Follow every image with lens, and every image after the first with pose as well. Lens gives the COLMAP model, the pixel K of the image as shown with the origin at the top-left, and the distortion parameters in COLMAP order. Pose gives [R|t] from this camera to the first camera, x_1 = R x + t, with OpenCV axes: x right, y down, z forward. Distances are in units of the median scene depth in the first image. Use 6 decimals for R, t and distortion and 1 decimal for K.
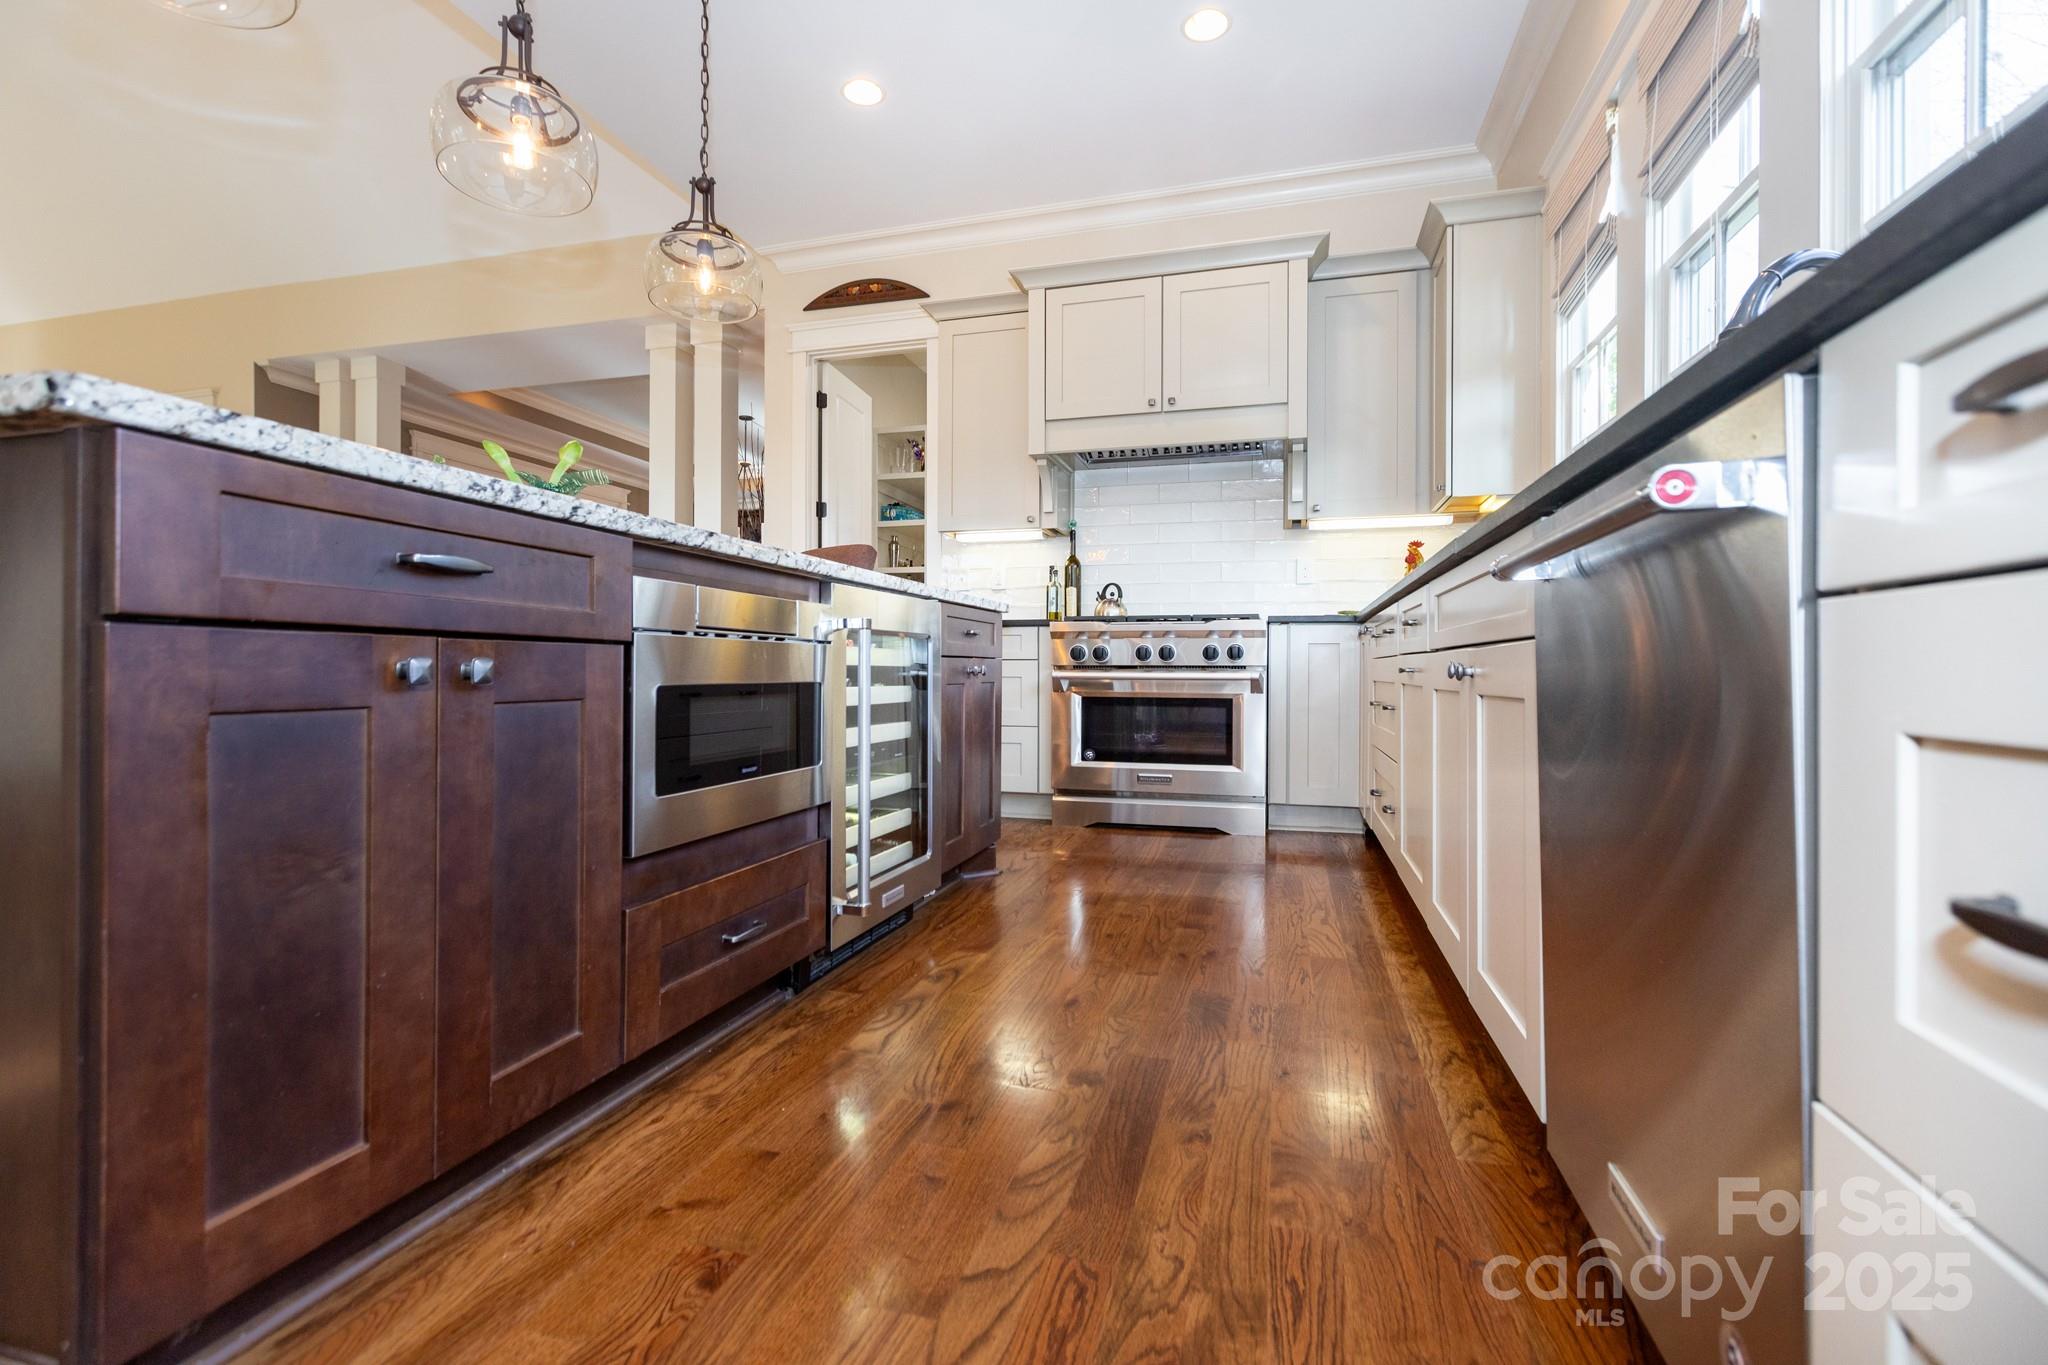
lens RADIAL K [[903.1, 0, 1036.1], [0, 903.1, 674.0], [0, 0, 1]] dist [0.007747, -0.000178]
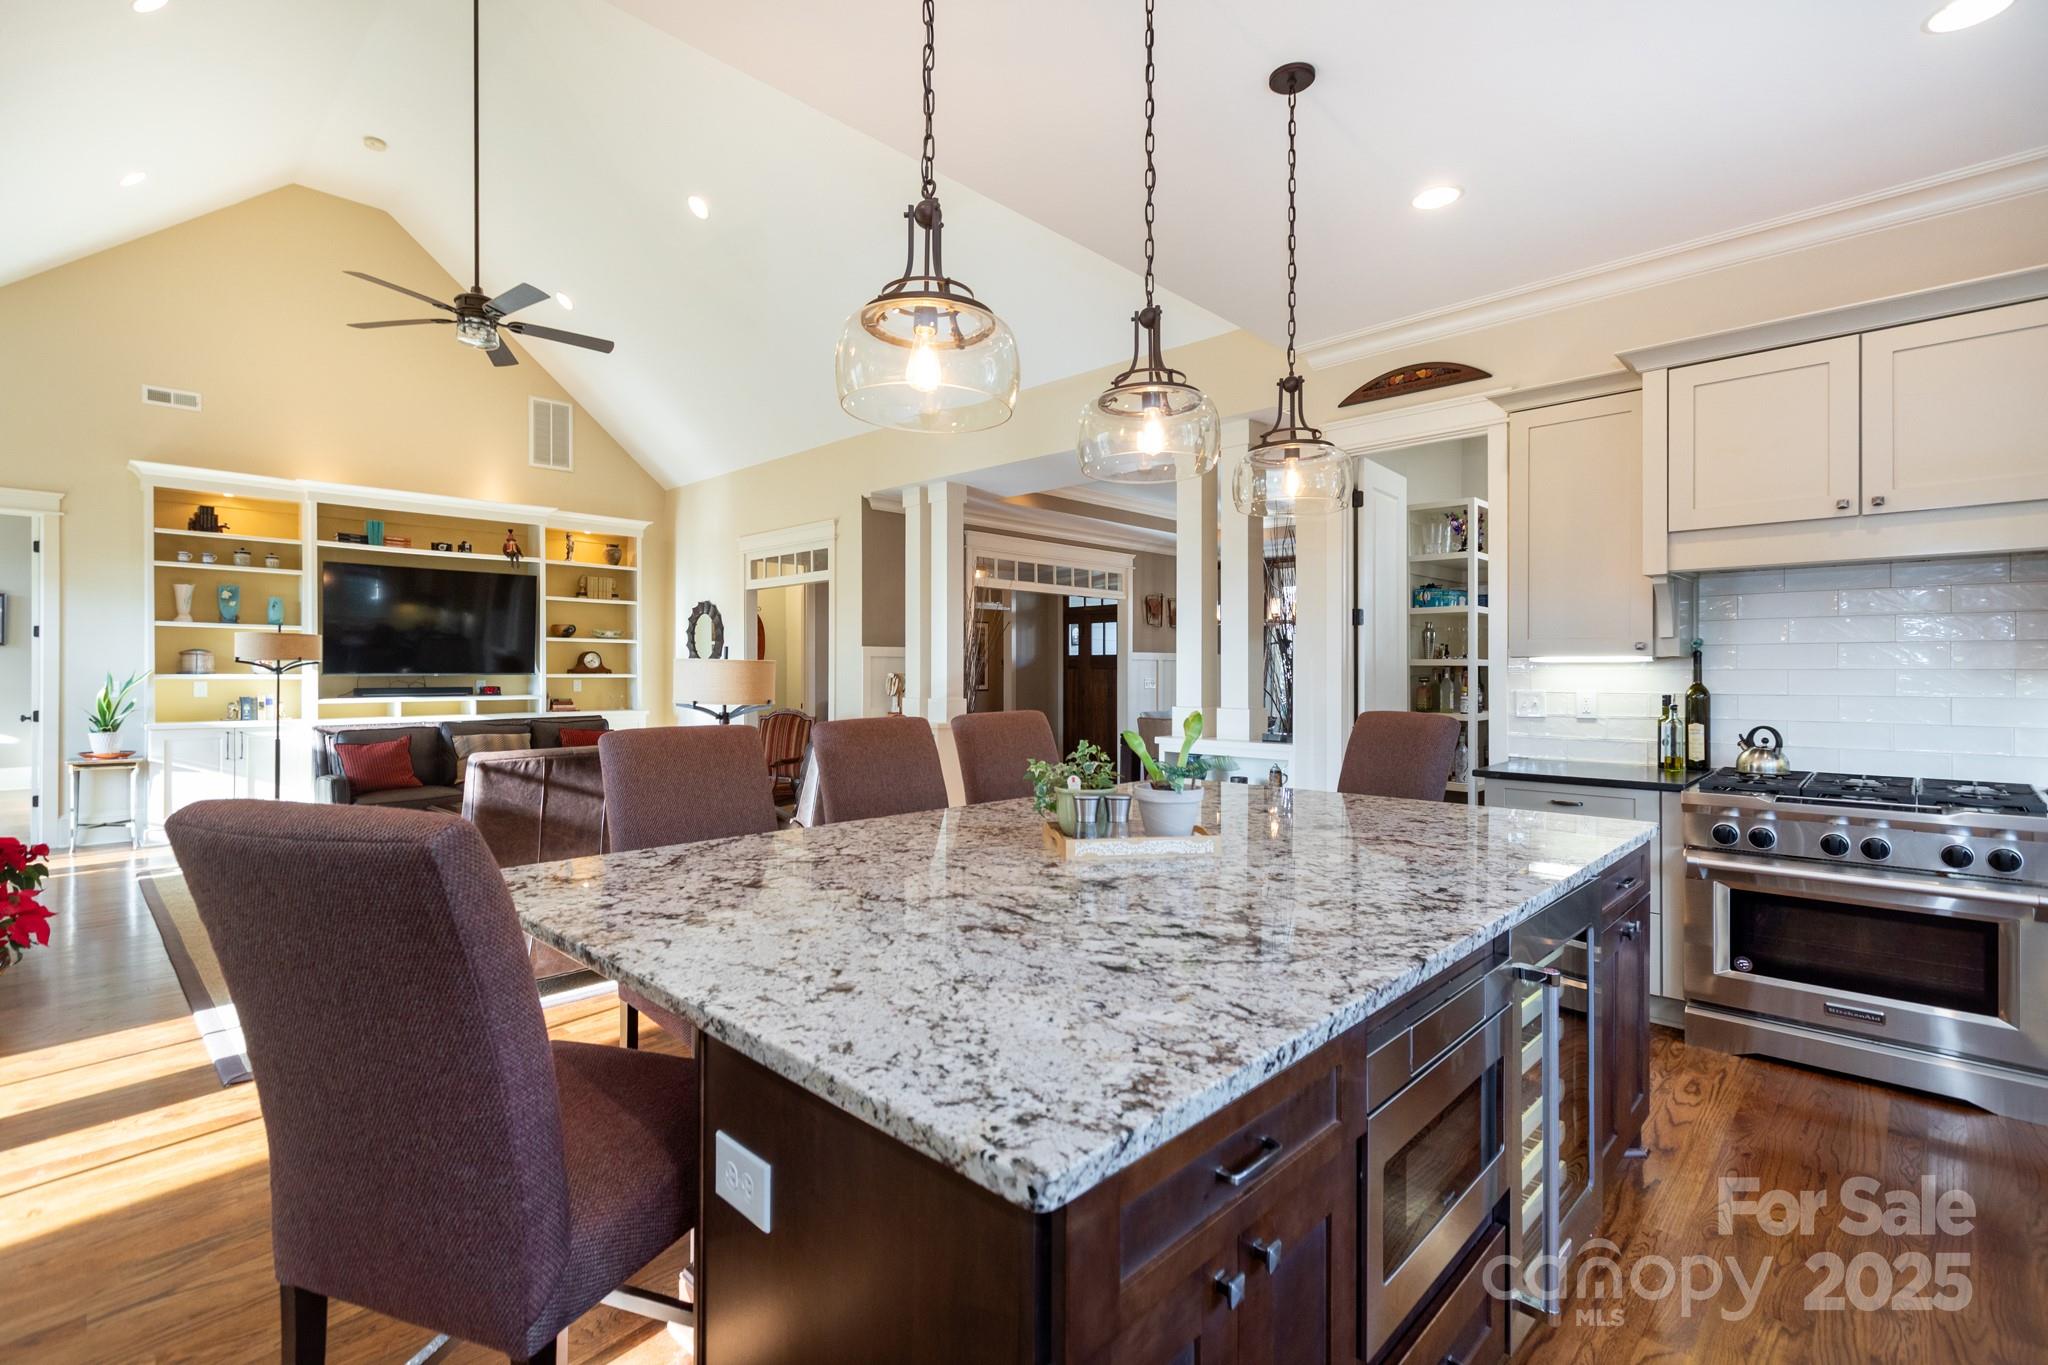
lens RADIAL K [[940.5, 0, 1049.8], [0, 940.5, 677.0], [0, 0, 1]] dist [0.003267, -0.000609]
pose [[0.887052, -0.004200, -0.461650, -0.094389], [0.006681, 0.999971, 0.003739, -0.164045], [0.461621, -0.006401, 0.887054, 0.002274]]
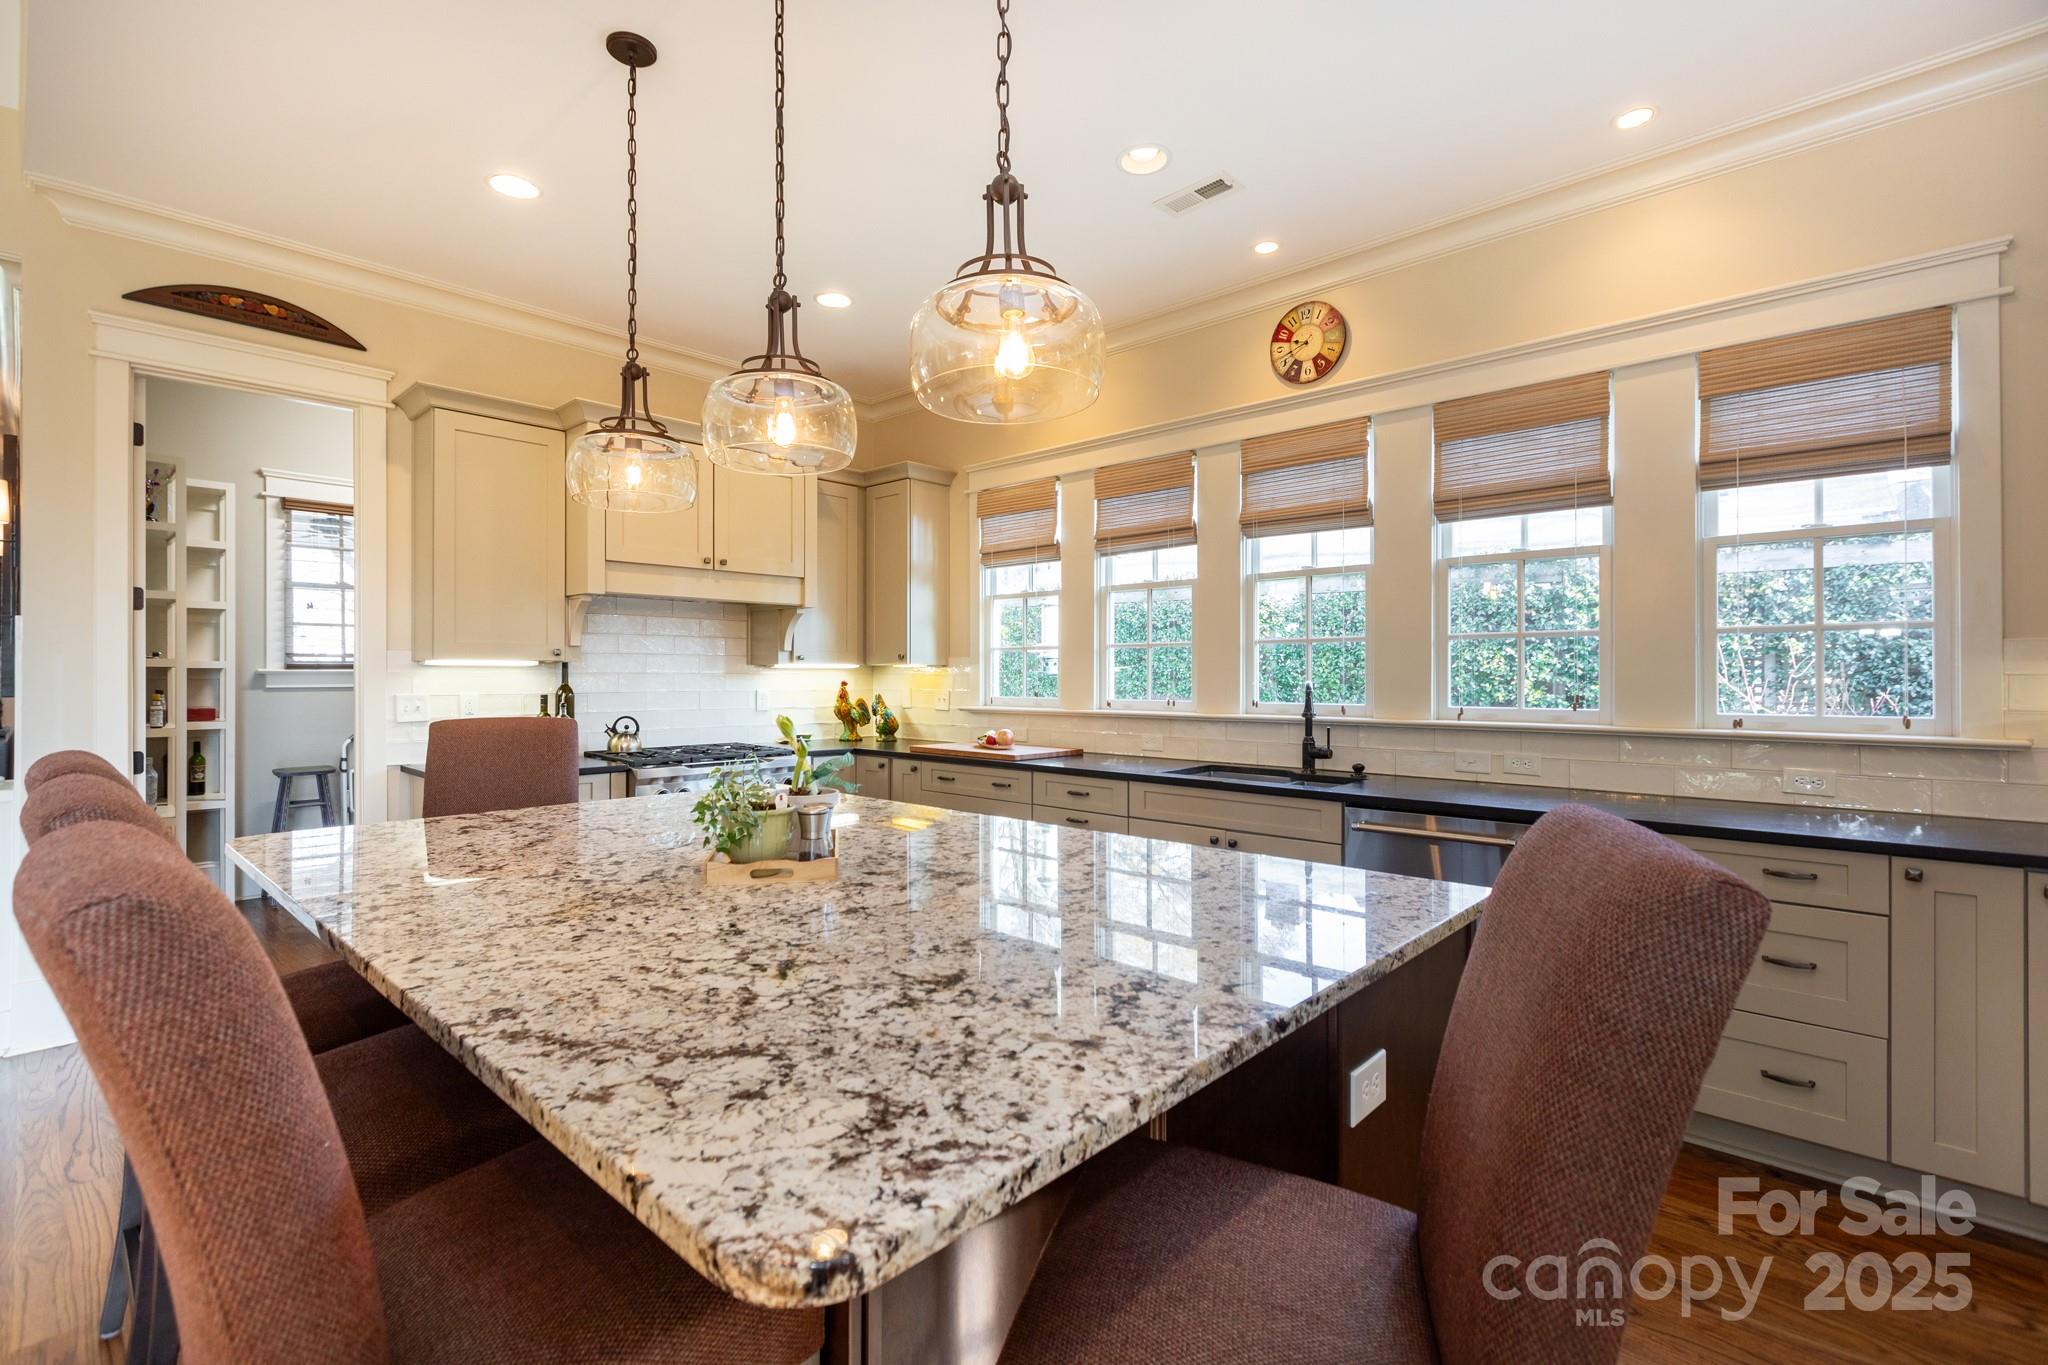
lens RADIAL K [[921.8, 0, 971.6], [0, 921.8, 670.7], [0, 0, 1]] dist [0.000775, -0.000023]
pose [[0.479253, -0.002624, 0.877673, -0.696042], [0.001306, 0.999997, 0.002276, -0.168154], [-0.877676, 0.000055, 0.479255, 0.180396]]
